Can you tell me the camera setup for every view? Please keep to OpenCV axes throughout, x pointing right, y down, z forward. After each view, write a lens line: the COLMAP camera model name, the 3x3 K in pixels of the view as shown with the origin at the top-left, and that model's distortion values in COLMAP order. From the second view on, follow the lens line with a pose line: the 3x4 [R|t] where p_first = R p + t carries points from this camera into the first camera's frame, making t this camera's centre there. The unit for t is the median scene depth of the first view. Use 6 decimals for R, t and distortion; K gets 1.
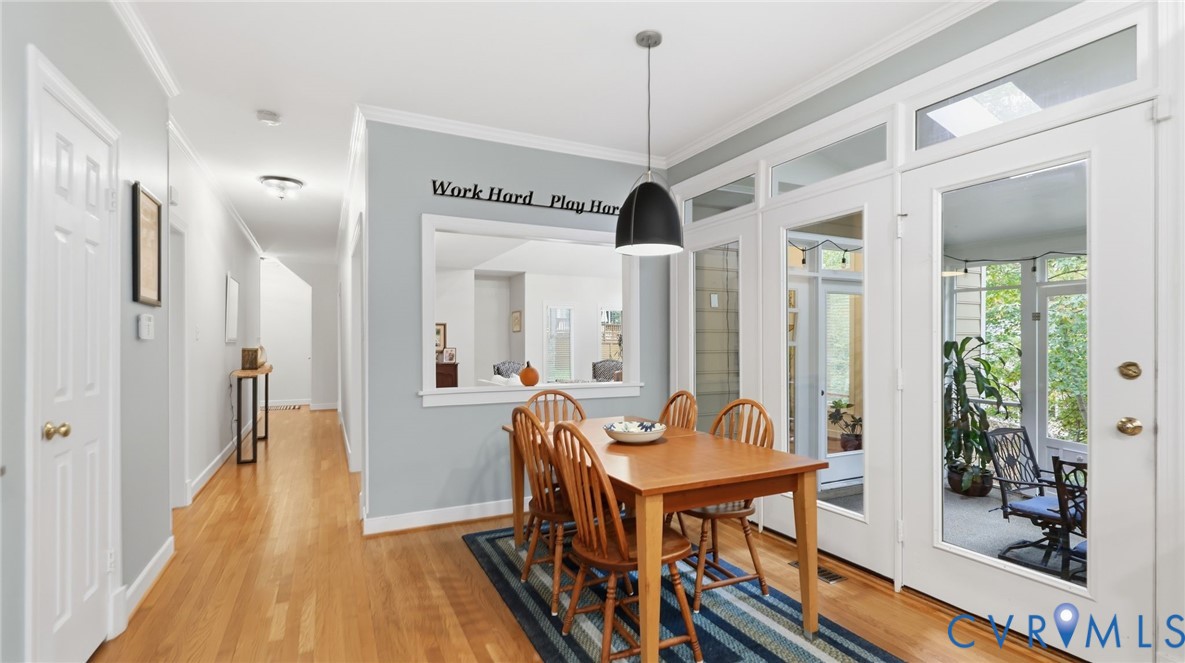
lens RADIAL K [[544.5, 0, 591.1], [0, 544.5, 341.2], [0, 0, 1]] dist [0.005883, -0.000395]
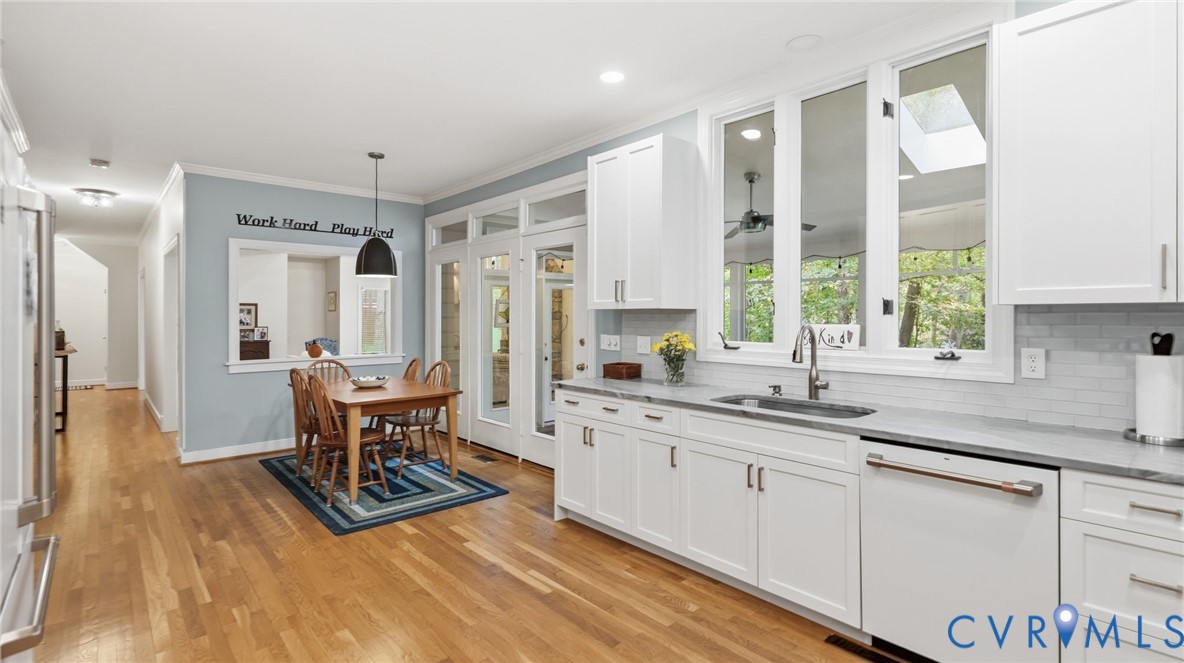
lens RADIAL K [[544.1, 0, 584.1], [0, 544.1, 310.4], [0, 0, 1]] dist [0.005883, -0.000395]
pose [[0.963982, -0.000122, 0.265967, 0.197004], [0.001993, 0.999975, -0.006766, -0.032049], [-0.265960, 0.007053, 0.963958, -0.593136]]
